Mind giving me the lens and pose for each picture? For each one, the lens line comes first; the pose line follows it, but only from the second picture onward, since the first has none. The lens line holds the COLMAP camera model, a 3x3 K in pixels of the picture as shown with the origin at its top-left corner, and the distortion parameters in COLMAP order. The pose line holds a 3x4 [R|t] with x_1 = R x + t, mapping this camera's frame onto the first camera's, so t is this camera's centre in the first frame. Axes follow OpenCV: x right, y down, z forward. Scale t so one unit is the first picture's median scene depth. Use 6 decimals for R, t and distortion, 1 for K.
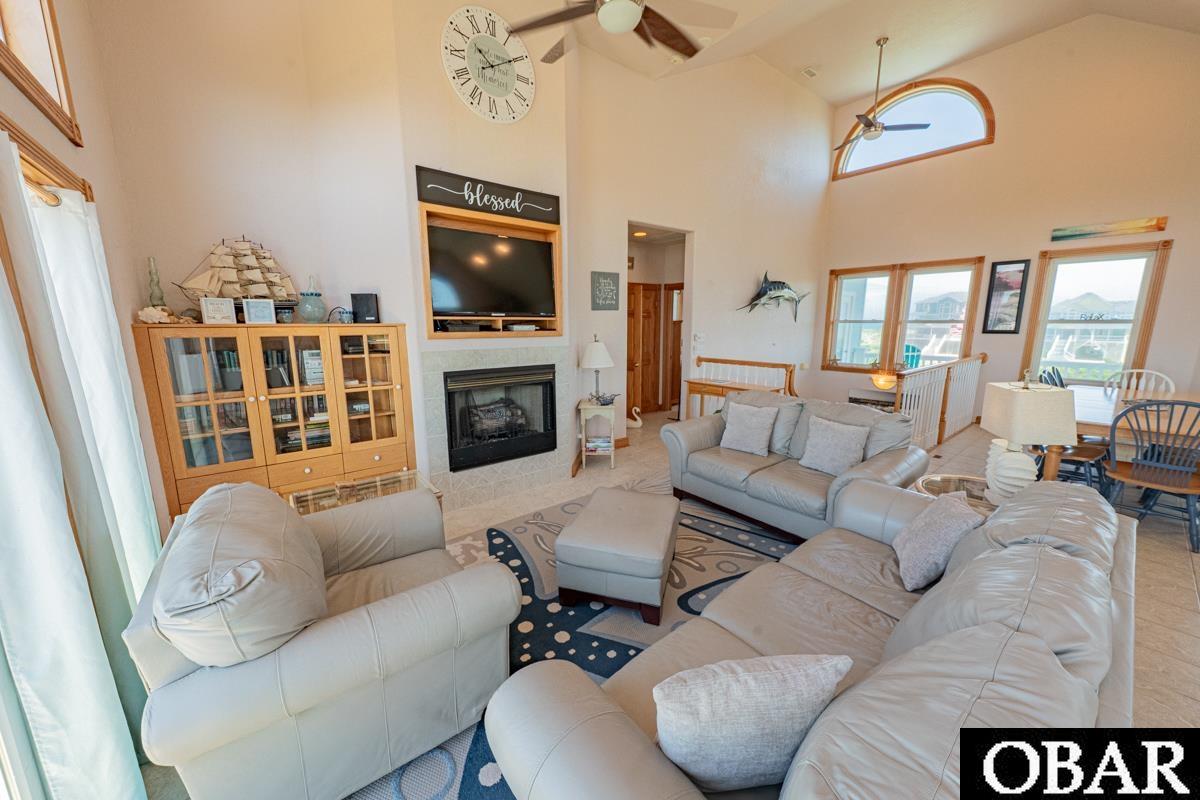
lens RADIAL K [[425.8, 0, 593.1], [0, 425.8, 397.0], [0, 0, 1]] dist [-0.000112, 0.000235]
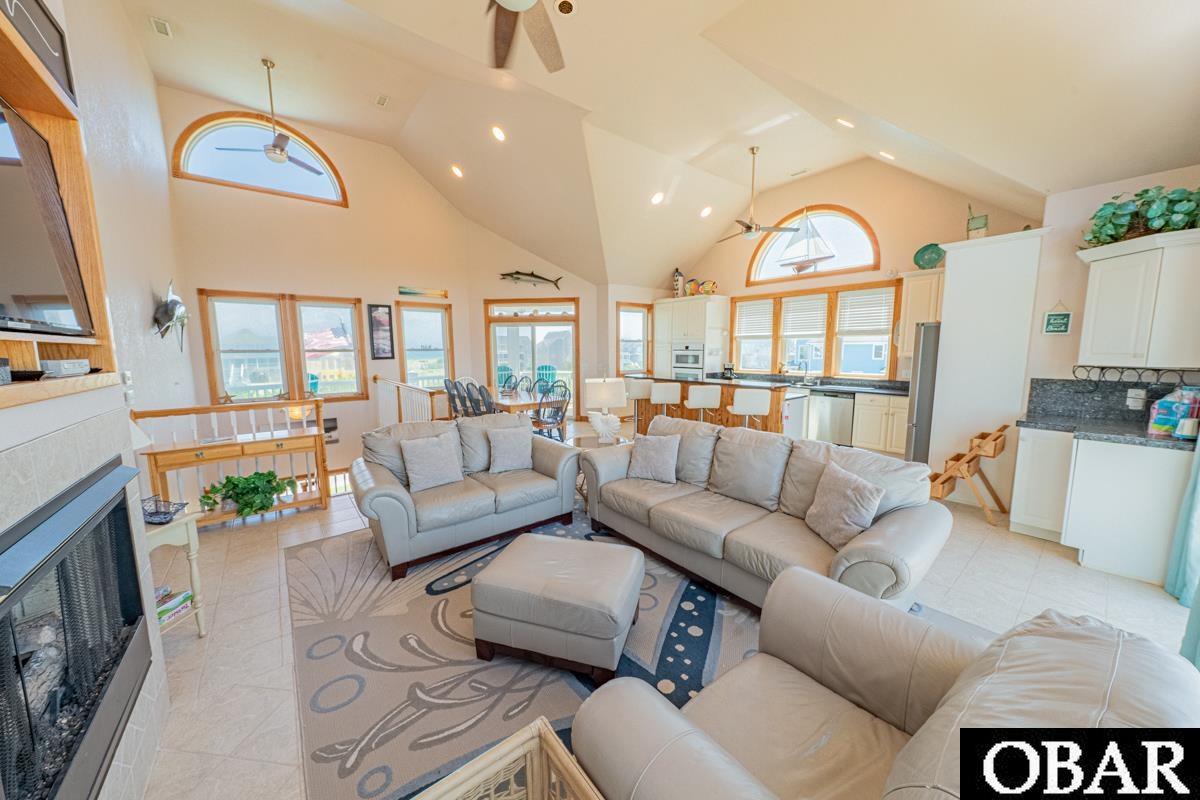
lens RADIAL K [[412.0, 0, 595.9], [0, 412.0, 396.0], [0, 0, 1]] dist [-0.000211, -0.000219]
pose [[-0.002521, -0.112956, 0.993597, -0.317709], [0.183360, 0.976702, 0.111500, -0.062178], [-0.983043, 0.182467, 0.018250, 0.366595]]
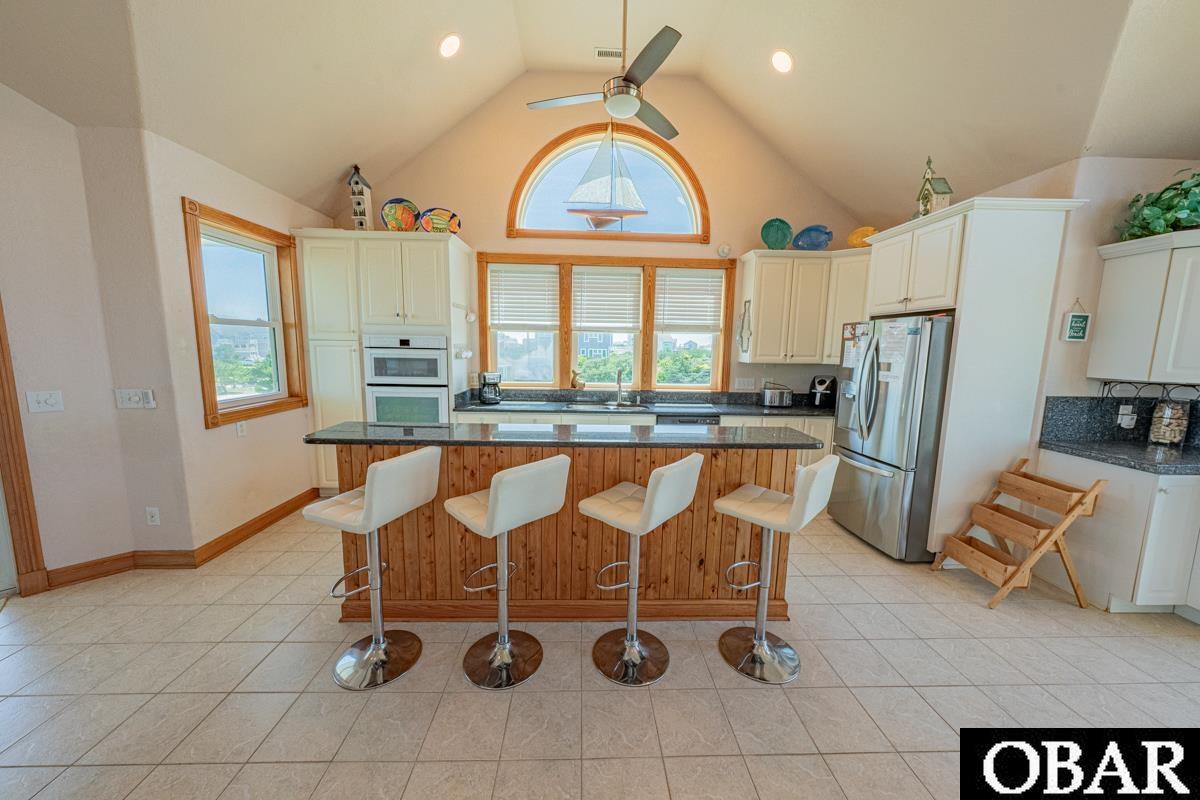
lens RADIAL K [[412.0, 0, 595.9], [0, 412.0, 396.0], [0, 0, 1]] dist [-0.000211, -0.000219]
pose [[-0.807999, -0.083819, 0.583191, 0.431338], [0.089522, 0.960871, 0.262131, -0.073094], [-0.582343, 0.264010, -0.768879, 0.407009]]
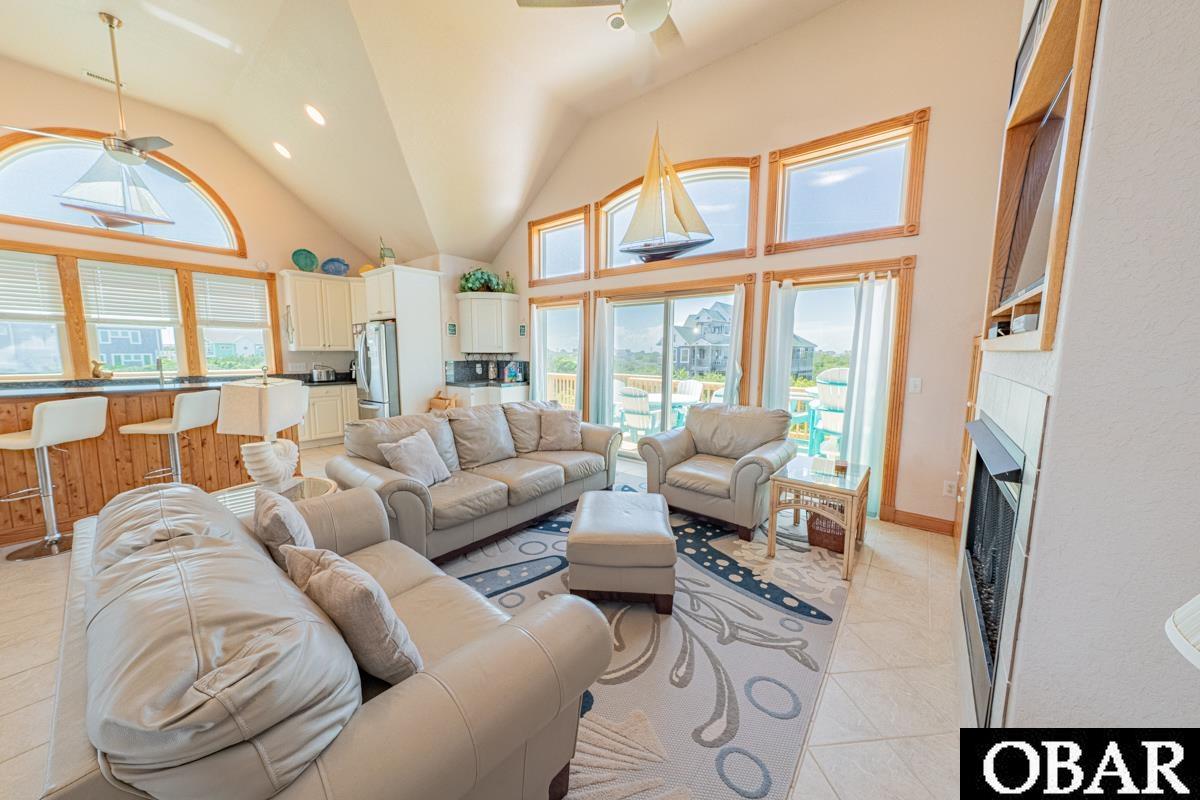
lens RADIAL K [[403.7, 0, 594.8], [0, 403.7, 397.1], [0, 0, 1]] dist [-0.000506, 0.000294]
pose [[-0.974846, 0.020905, -0.221898, 0.150302], [-0.043569, 0.958510, 0.281708, -0.115258], [0.218580, 0.284290, -0.933489, 0.784779]]
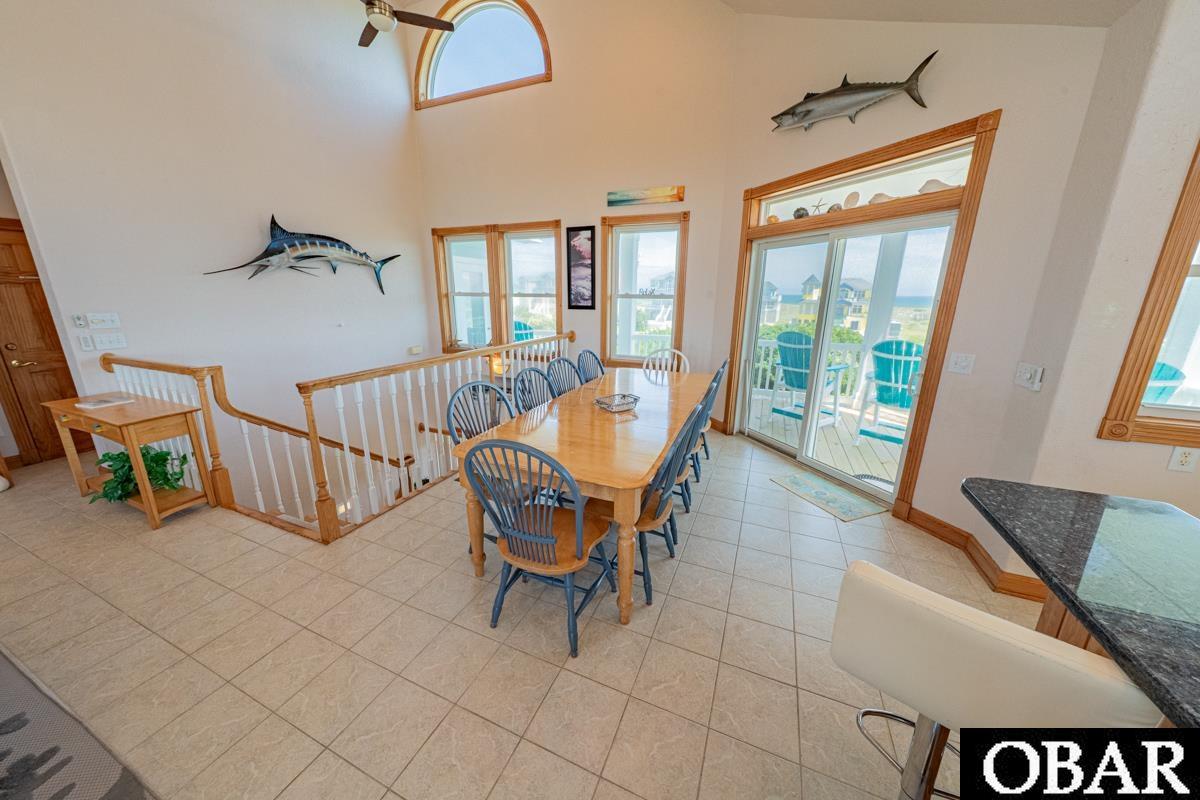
lens RADIAL K [[403.7, 0, 594.8], [0, 403.7, 397.1], [0, 0, 1]] dist [-0.000506, 0.000294]
pose [[0.882282, -0.108349, 0.458082, 0.576844], [0.072732, 0.992841, 0.094749, -0.042893], [-0.465069, -0.050279, 0.883846, 0.218992]]
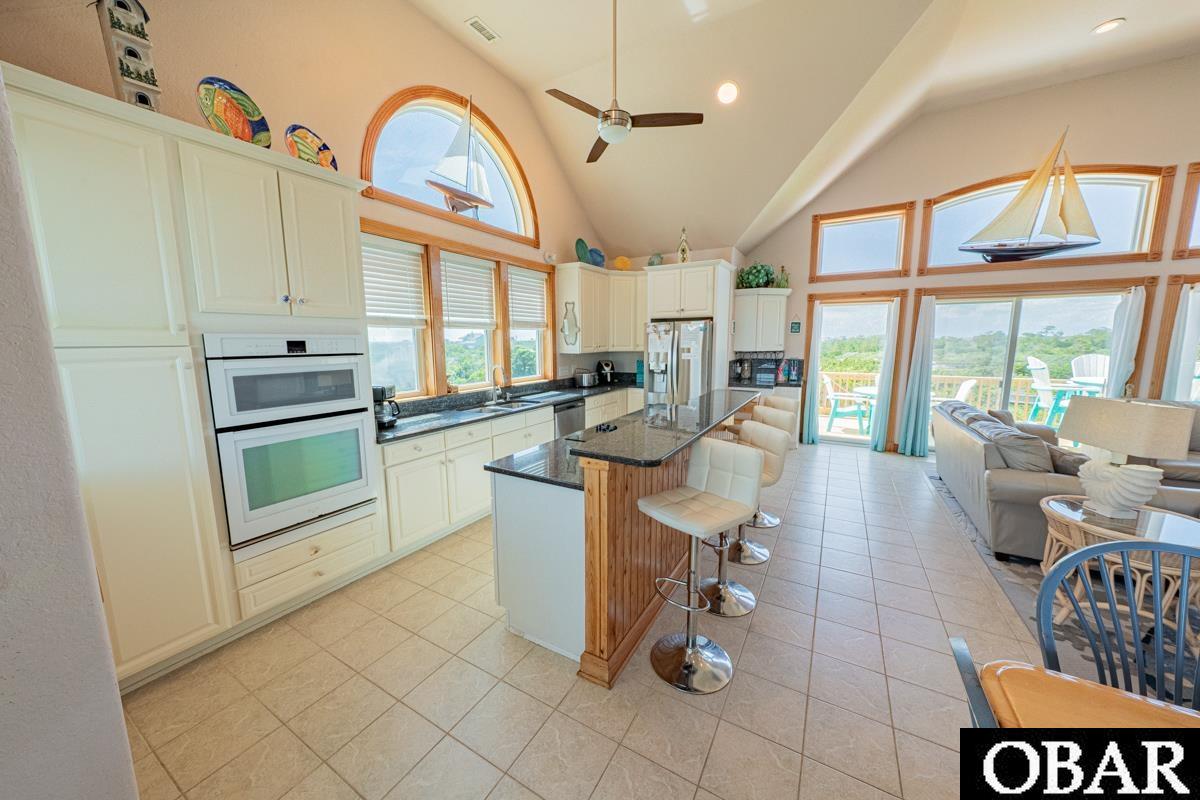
lens RADIAL K [[412.0, 0, 595.9], [0, 412.0, 396.0], [0, 0, 1]] dist [-0.000211, -0.000219]
pose [[-0.931002, 0.058960, -0.360221, 0.934265], [-0.055081, 0.952875, 0.298321, -0.095642], [0.360835, 0.297579, -0.883881, 0.509808]]
